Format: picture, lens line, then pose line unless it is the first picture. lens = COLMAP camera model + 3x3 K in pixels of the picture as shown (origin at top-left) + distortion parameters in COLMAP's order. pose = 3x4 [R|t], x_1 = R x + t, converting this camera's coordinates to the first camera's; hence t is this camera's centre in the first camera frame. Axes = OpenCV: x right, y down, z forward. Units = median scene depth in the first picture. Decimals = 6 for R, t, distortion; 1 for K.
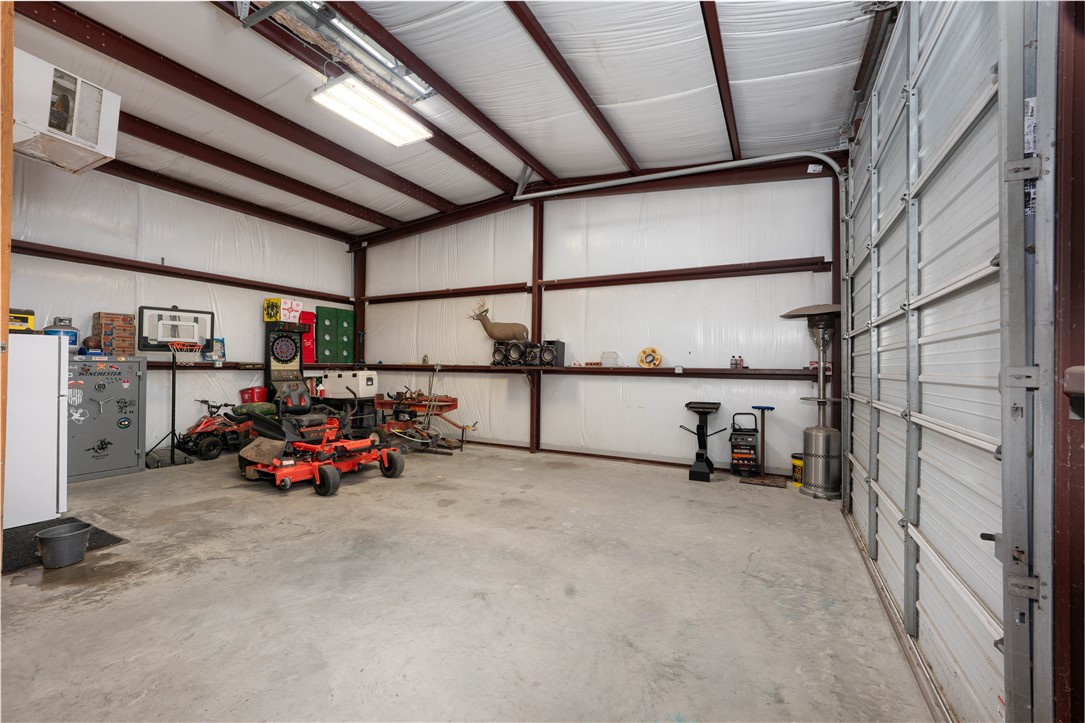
lens RADIAL K [[437.3, 0, 542.9], [0, 437.3, 347.8], [0, 0, 1]] dist [0.012822, -0.000065]
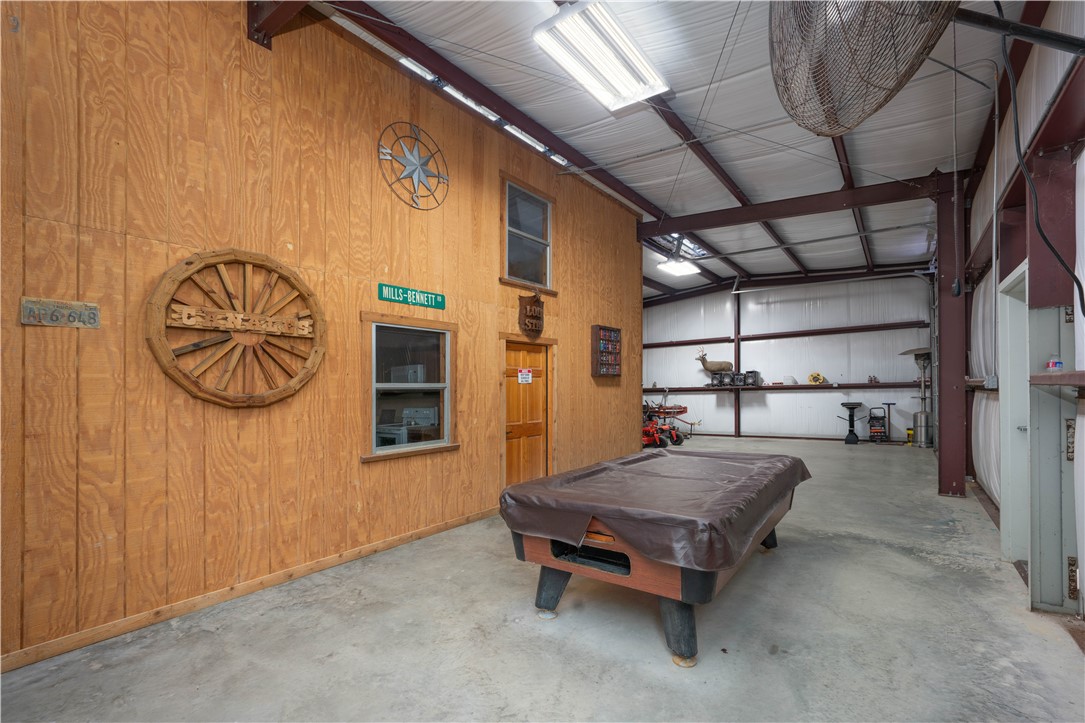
lens RADIAL K [[457.8, 0, 539.2], [0, 457.8, 388.0], [0, 0, 1]] dist [-0.002754, -0.000449]
pose [[0.985270, -0.039046, -0.166489, -0.581487], [0.045703, 0.998294, 0.036341, -0.061053], [0.164786, -0.043415, 0.985373, -1.053385]]
